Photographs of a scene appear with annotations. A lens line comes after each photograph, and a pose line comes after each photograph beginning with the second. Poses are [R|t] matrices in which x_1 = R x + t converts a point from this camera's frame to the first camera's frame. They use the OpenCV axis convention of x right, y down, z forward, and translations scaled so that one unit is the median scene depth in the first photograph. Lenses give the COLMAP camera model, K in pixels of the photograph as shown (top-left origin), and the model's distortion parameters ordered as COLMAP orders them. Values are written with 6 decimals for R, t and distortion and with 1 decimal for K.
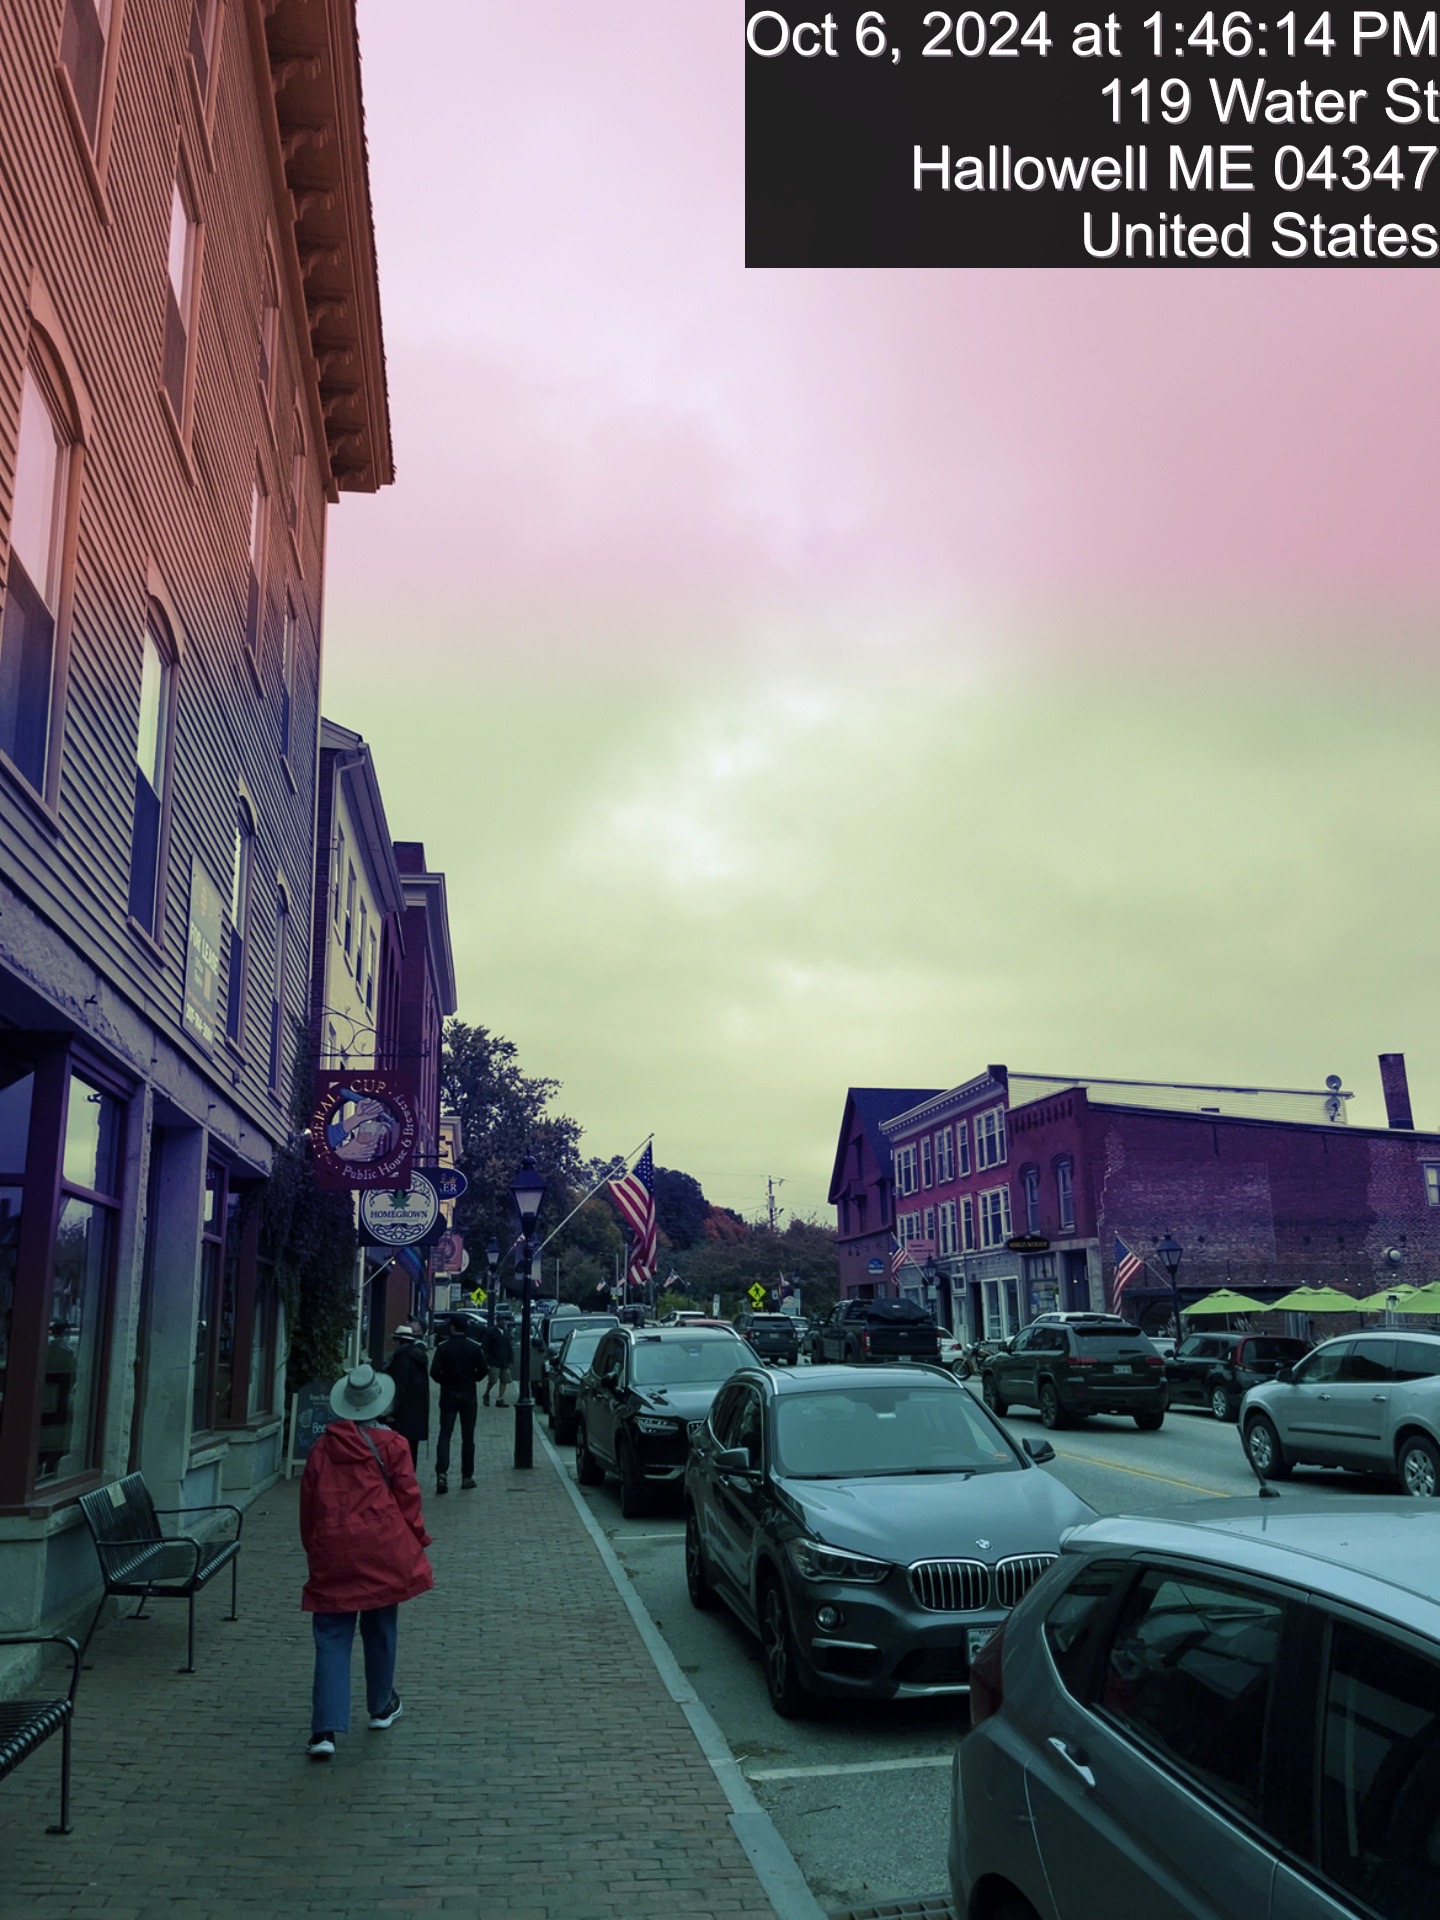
lens RADIAL K [[1446.0, 0, 724.5], [0, 1446.0, 925.1], [0, 0, 1]] dist [0.073649, -0.092044]
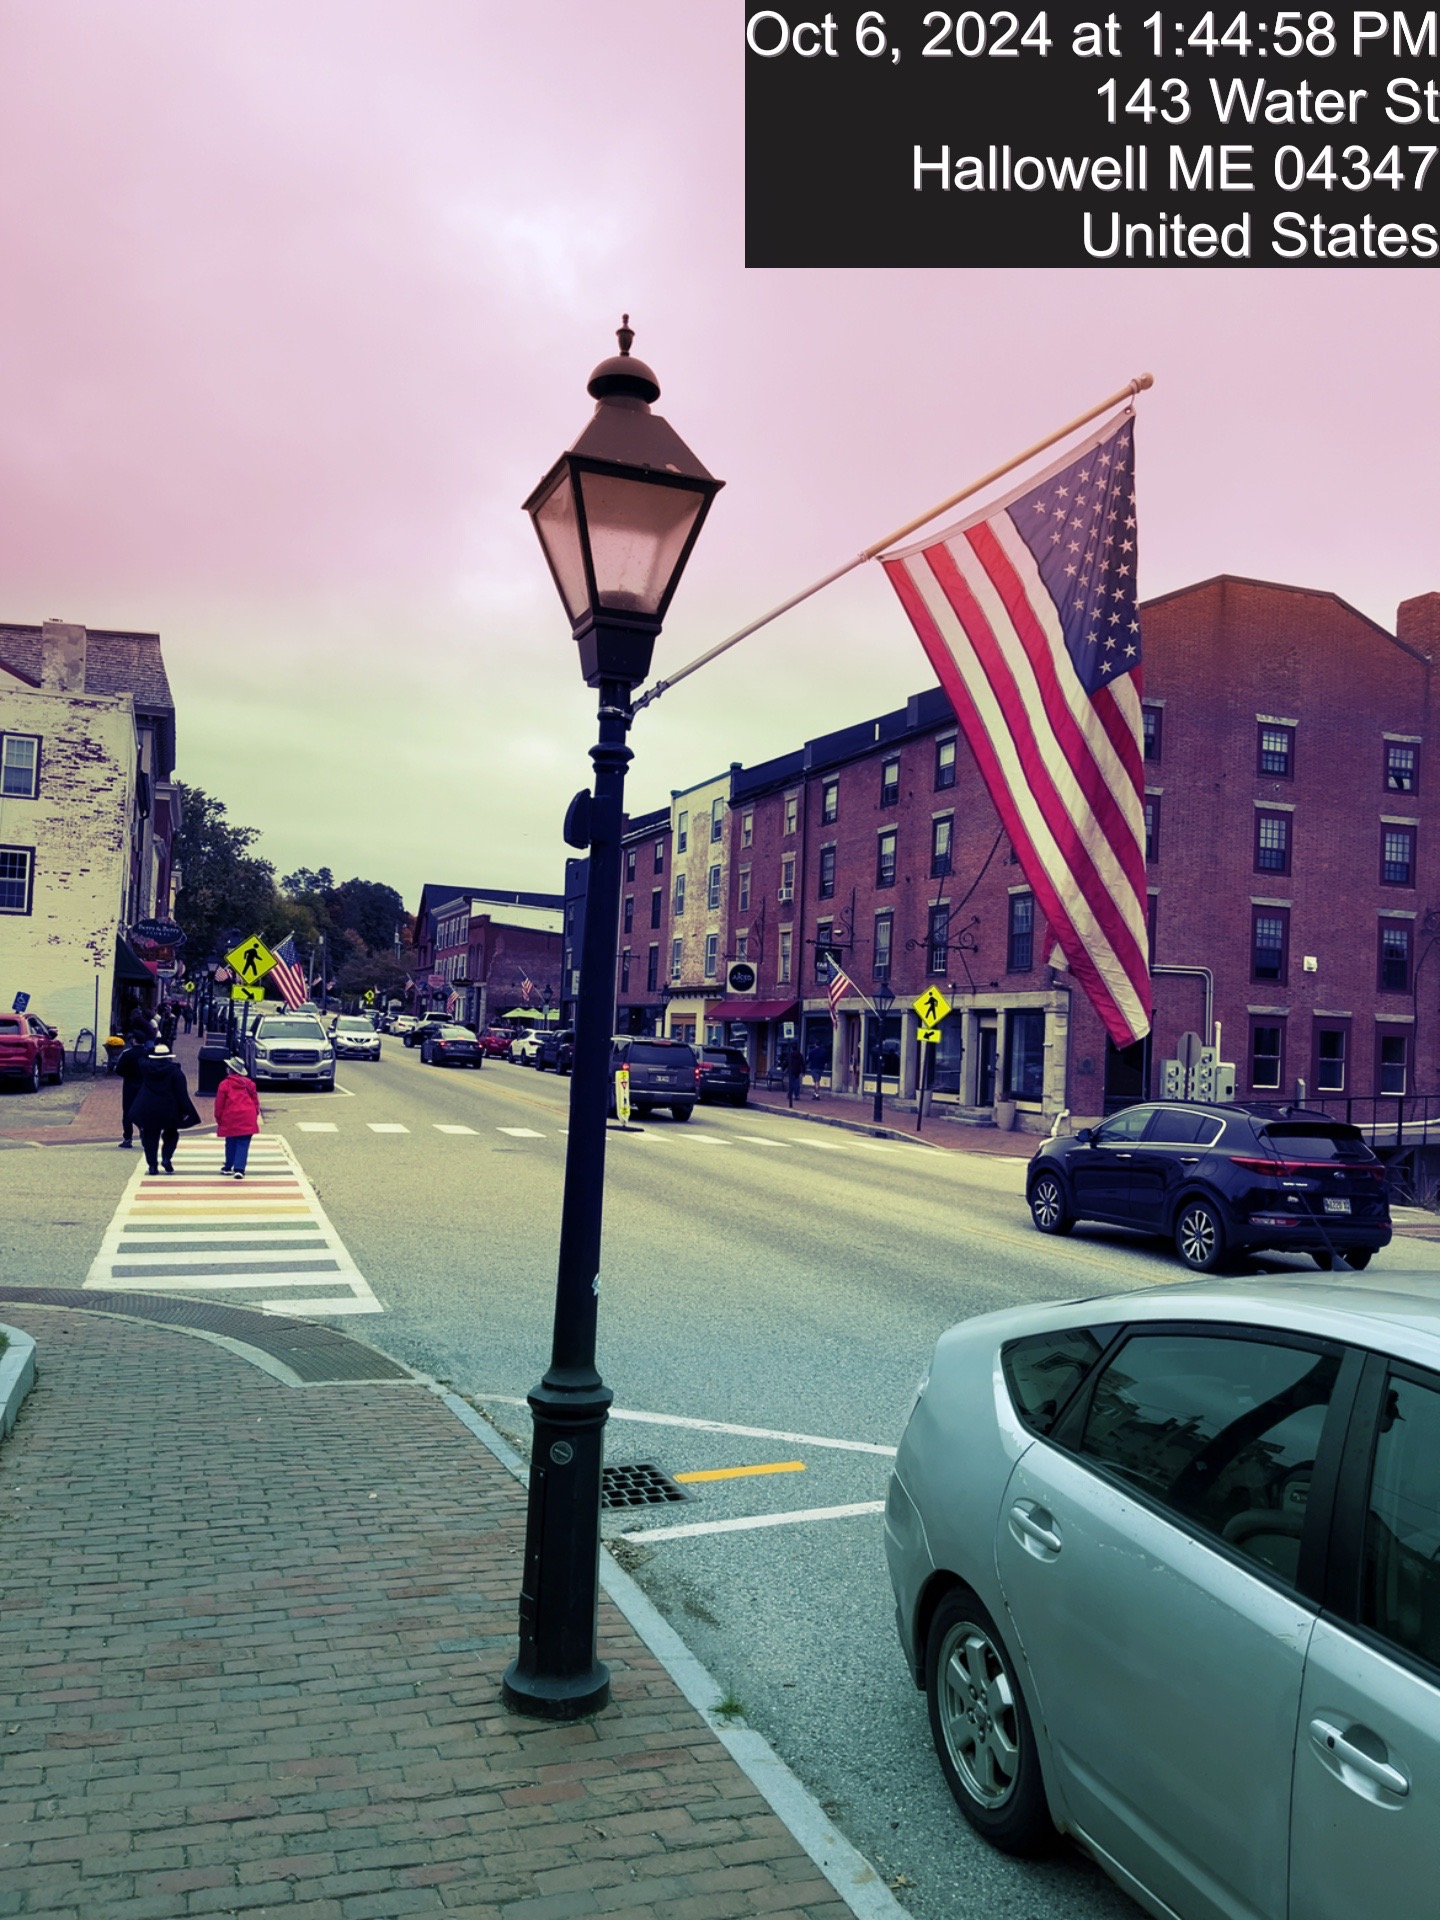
lens RADIAL K [[1446.0, 0, 724.5], [0, 1446.0, 925.1], [0, 0, 1]] dist [0.073649, -0.092044]
pose [[0.980154, 0.072870, 0.184360, 0.071973], [-0.107663, 0.976558, 0.186395, -0.116035], [-0.166455, -0.202544, 0.965022, -0.422677]]
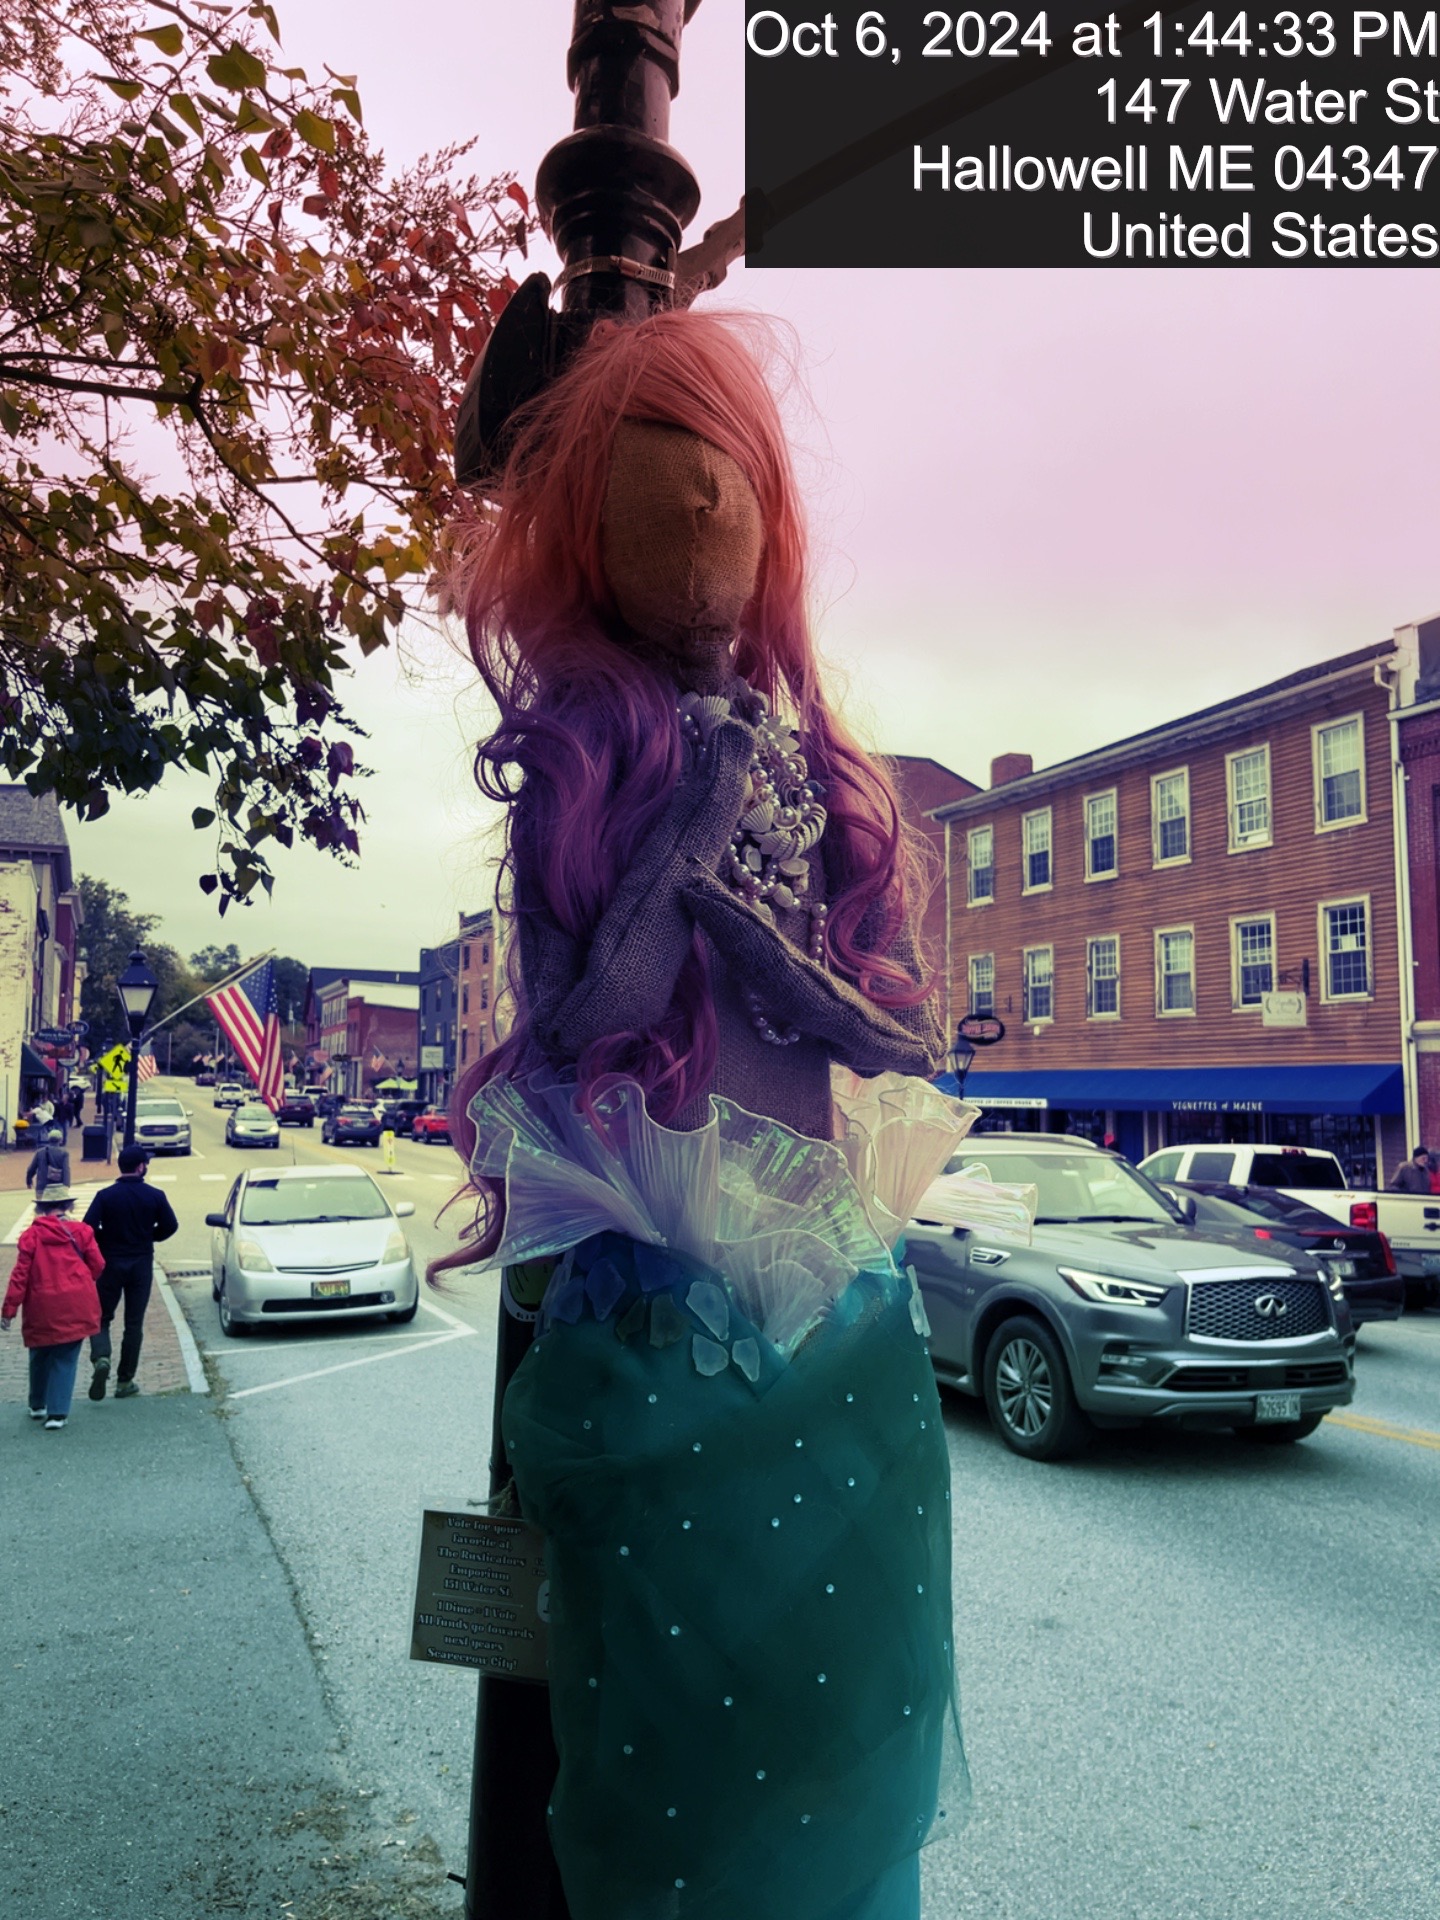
lens RADIAL K [[1446.0, 0, 724.5], [0, 1446.0, 925.1], [0, 0, 1]] dist [0.073649, -0.092044]
pose [[0.971459, 0.046695, 0.232566, 0.097658], [-0.082147, 0.985990, 0.145173, -0.151217], [-0.222529, -0.160134, 0.961685, -0.537348]]
